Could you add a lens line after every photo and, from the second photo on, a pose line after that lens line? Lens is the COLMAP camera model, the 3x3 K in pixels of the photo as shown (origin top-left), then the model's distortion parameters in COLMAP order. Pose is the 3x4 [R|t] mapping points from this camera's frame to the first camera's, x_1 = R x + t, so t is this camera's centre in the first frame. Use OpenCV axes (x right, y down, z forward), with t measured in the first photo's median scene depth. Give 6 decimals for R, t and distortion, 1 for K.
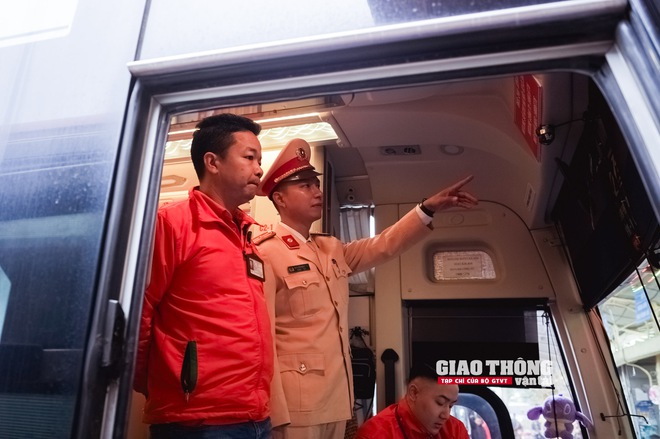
lens RADIAL K [[592.8, 0, 330.0], [0, 592.8, 219.5], [0, 0, 1]] dist [0.000379, 0.002051]
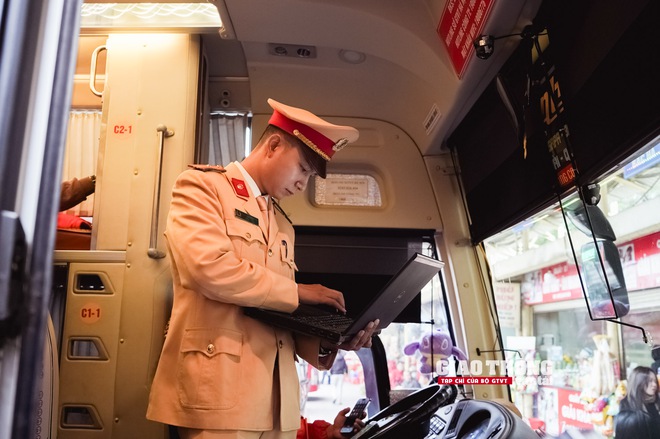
lens RADIAL K [[635.0, 0, 330.0], [0, 635.0, 219.5], [0, 0, 1]] dist [-0.003997, -0.004340]
pose [[0.960793, 0.043480, 0.273836, -0.070209], [-0.078012, 0.990122, 0.116502, 0.012664], [-0.266065, -0.133297, 0.954694, 0.088827]]
